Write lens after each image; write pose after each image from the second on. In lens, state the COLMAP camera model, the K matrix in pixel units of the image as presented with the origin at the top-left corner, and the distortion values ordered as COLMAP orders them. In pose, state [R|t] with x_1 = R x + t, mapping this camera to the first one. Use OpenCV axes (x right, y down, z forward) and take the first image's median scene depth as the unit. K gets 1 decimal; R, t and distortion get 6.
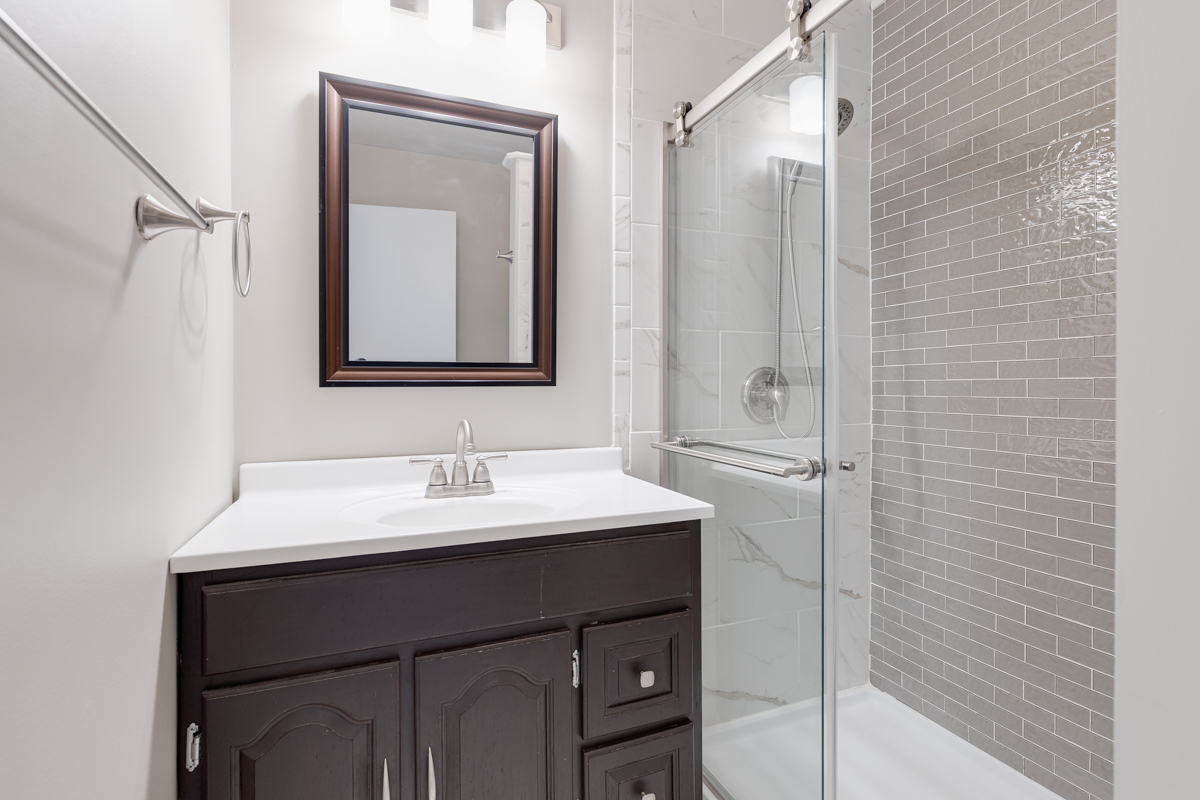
lens RADIAL K [[536.0, 0, 603.7], [0, 536.0, 389.0], [0, 0, 1]] dist [-0.001213, -0.000118]
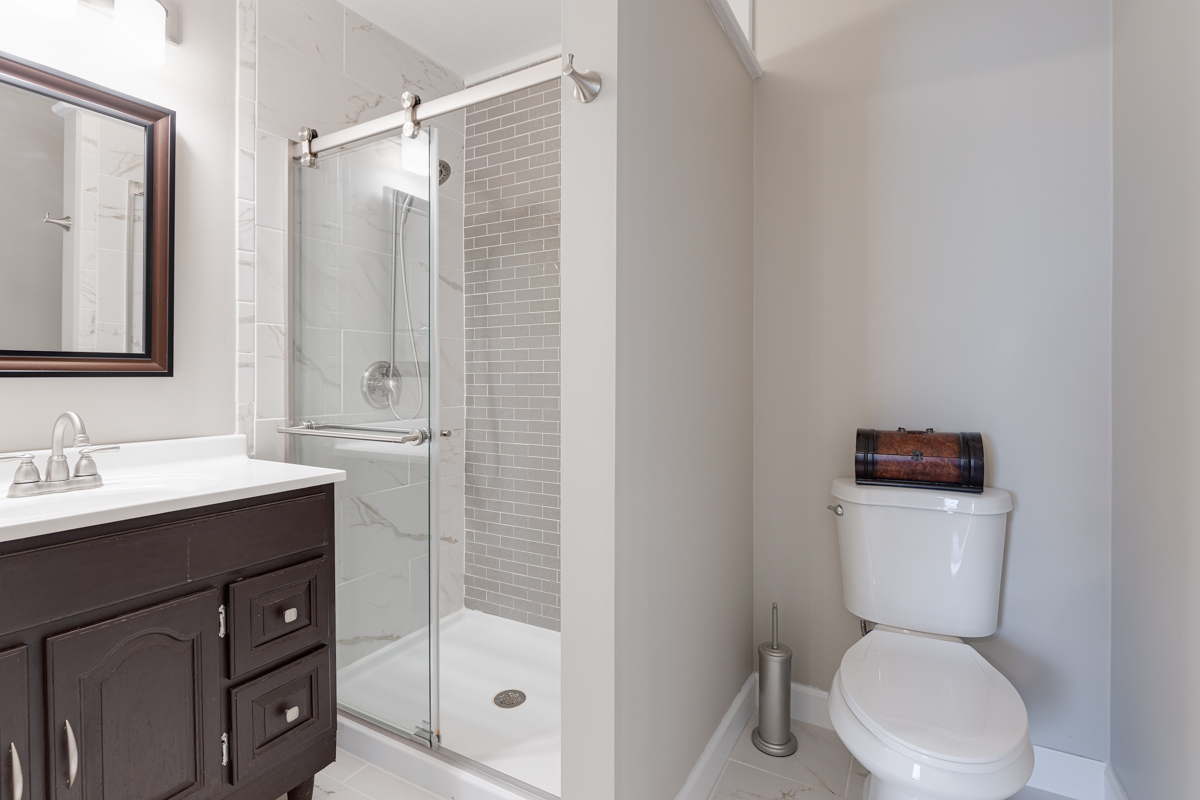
lens RADIAL K [[536.0, 0, 603.7], [0, 536.0, 389.0], [0, 0, 1]] dist [-0.001213, -0.000118]
pose [[0.762120, -0.009600, 0.647364, -0.110263], [-0.004047, 0.999800, 0.019590, -0.004803], [-0.647423, -0.017550, 0.761929, -0.269250]]
